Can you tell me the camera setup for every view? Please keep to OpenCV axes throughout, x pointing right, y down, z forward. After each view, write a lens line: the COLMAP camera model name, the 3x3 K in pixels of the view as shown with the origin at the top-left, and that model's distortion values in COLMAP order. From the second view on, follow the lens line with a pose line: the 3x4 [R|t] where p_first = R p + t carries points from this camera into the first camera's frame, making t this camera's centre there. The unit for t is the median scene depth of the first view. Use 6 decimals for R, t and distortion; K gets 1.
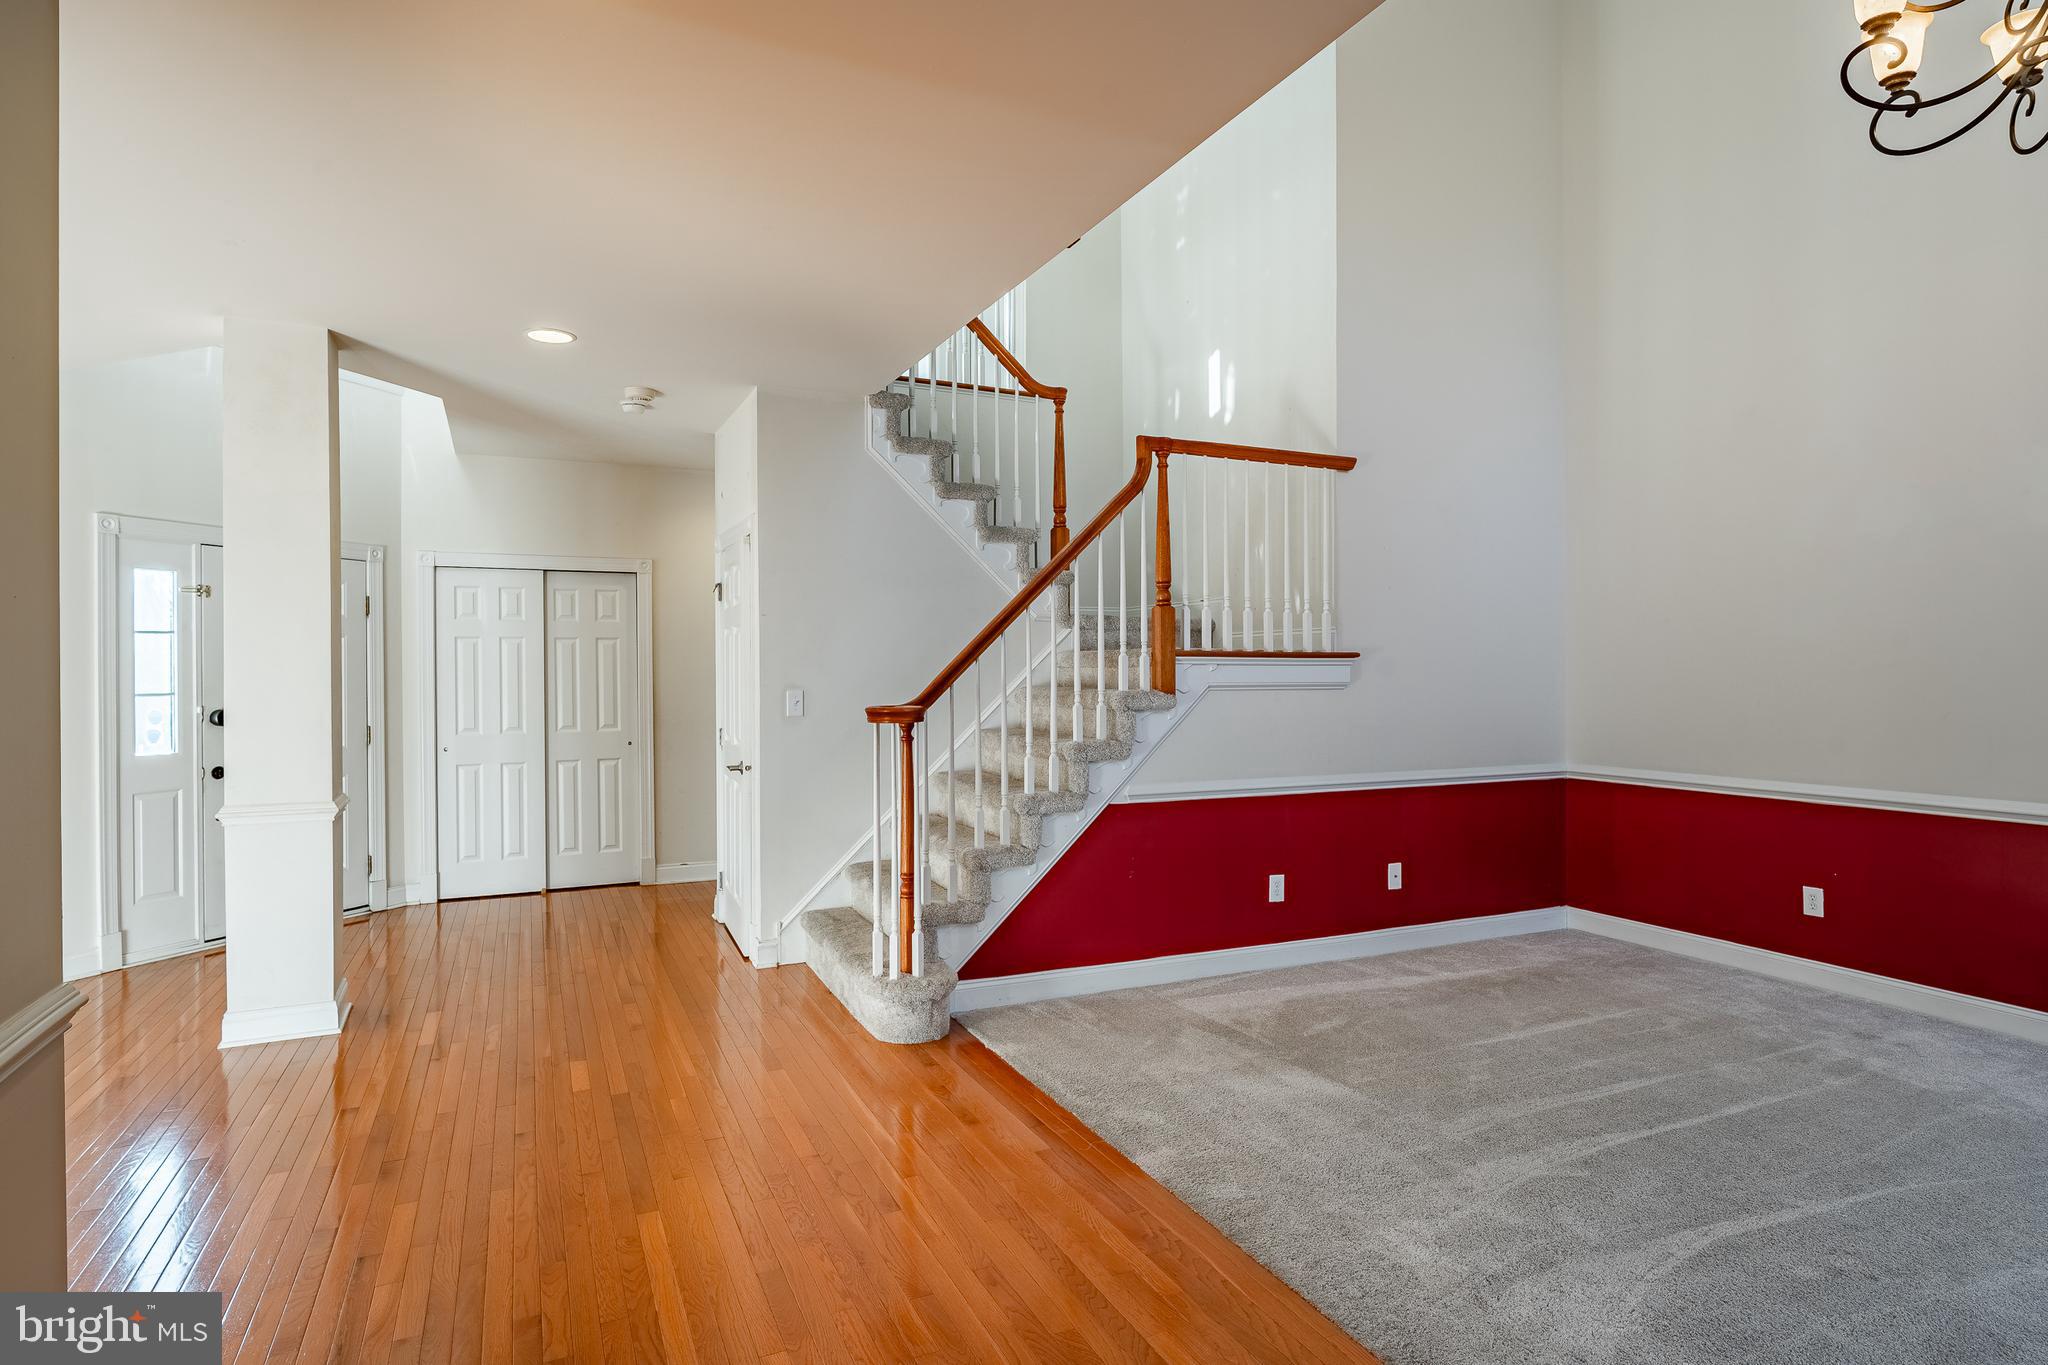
lens RADIAL K [[1085.9, 0, 1016.3], [0, 1085.9, 676.3], [0, 0, 1]] dist [-0.000210, -0.000693]
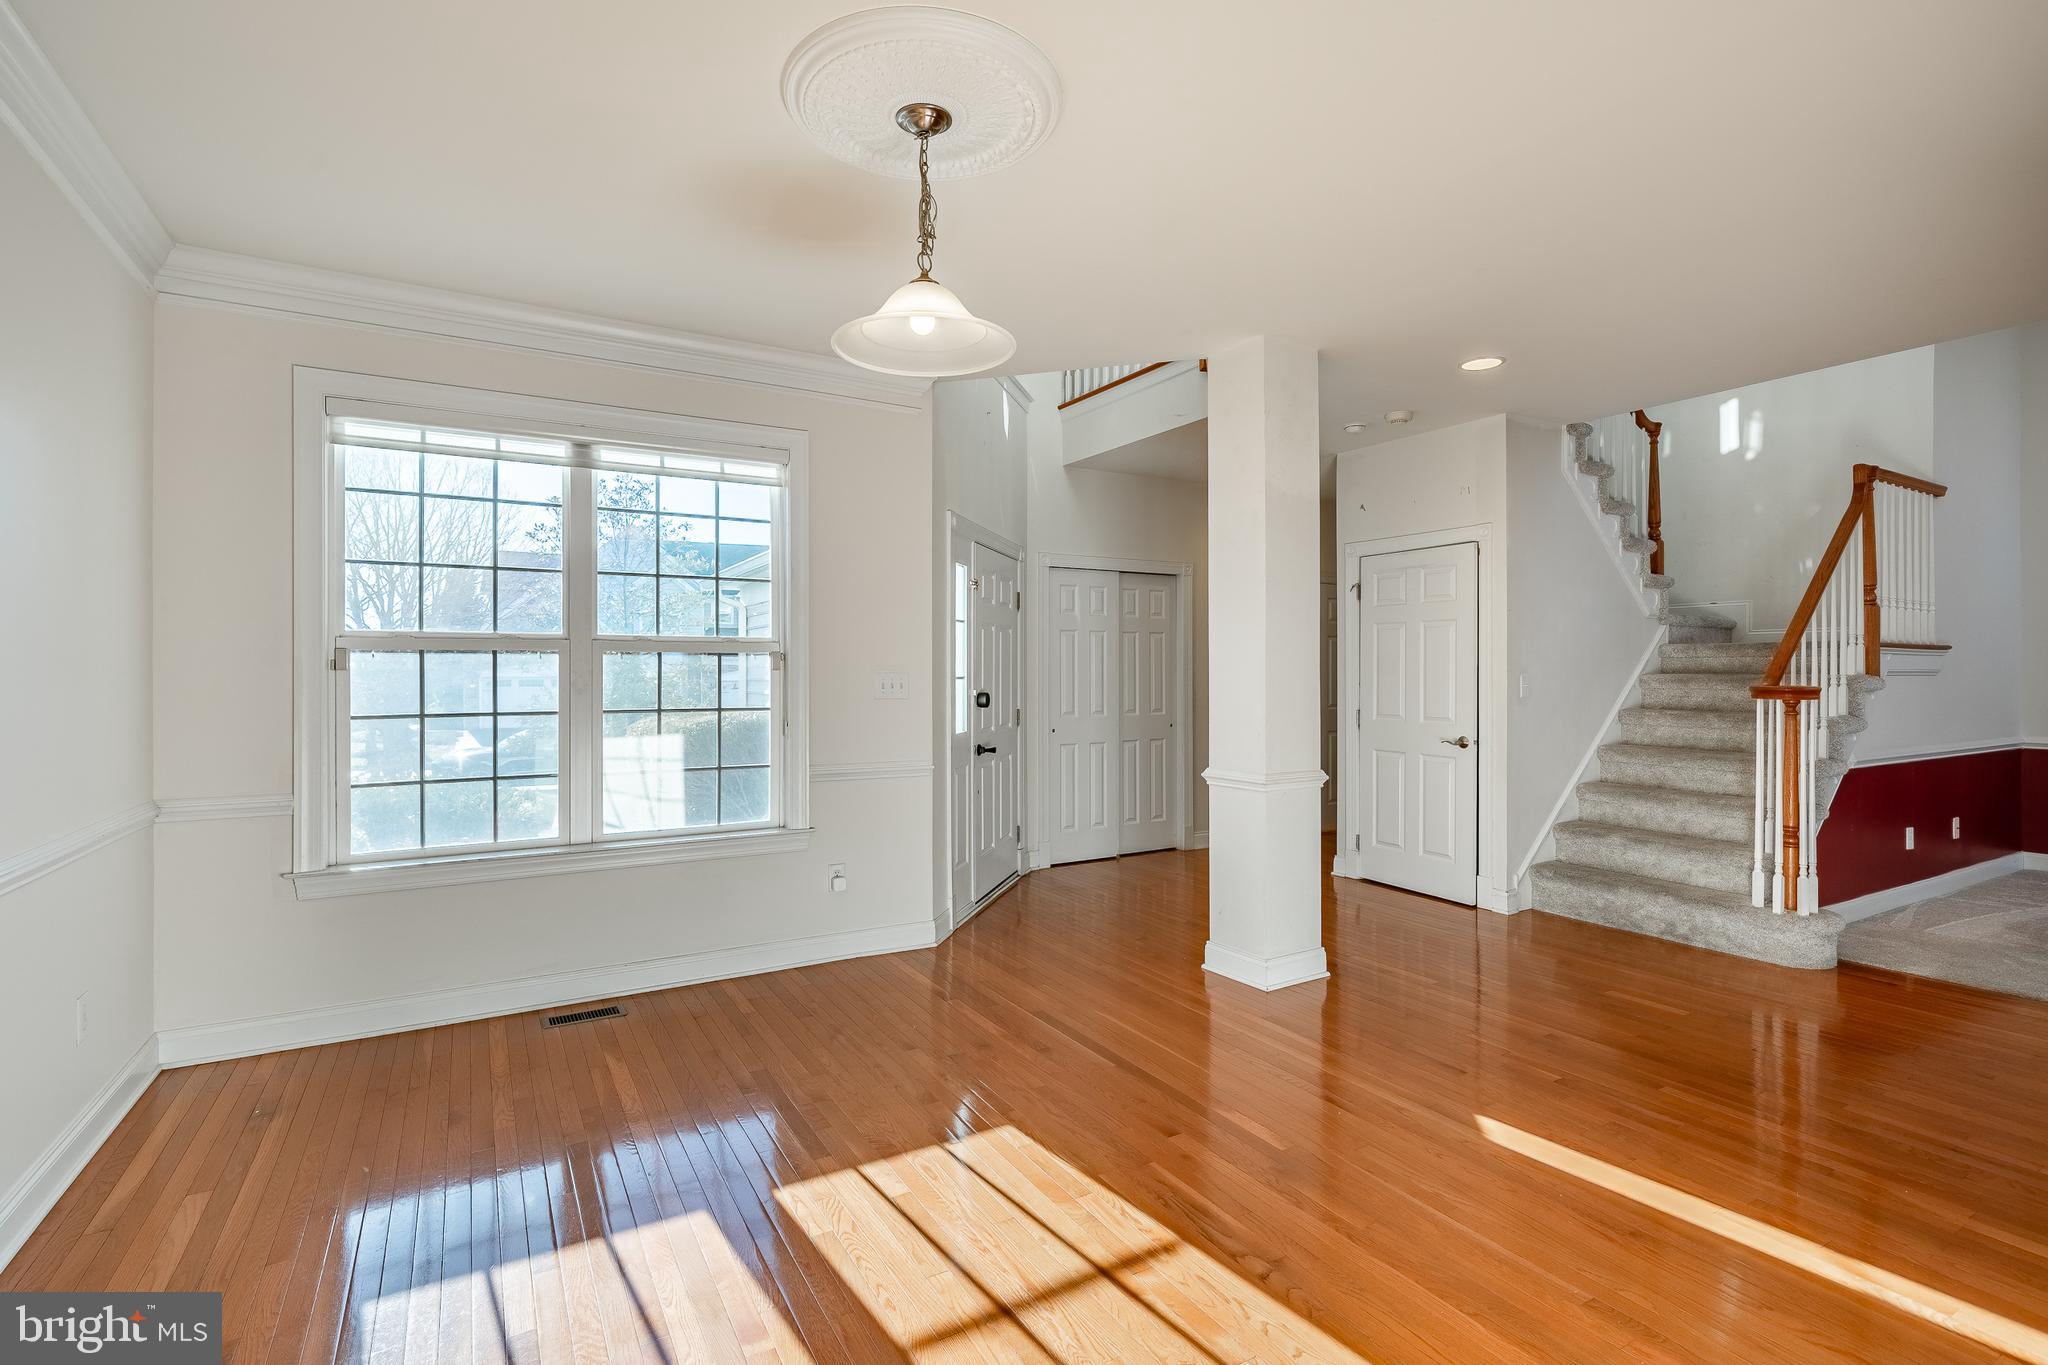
lens RADIAL K [[950.1, 0, 1028.8], [0, 950.1, 666.1], [0, 0, 1]] dist [-0.001566, 0.000066]
pose [[0.995029, 0.002203, 0.099560, -0.816098], [-0.001300, 0.999957, -0.009137, 0.012800], [-0.099576, 0.008963, 0.994990, 0.038015]]
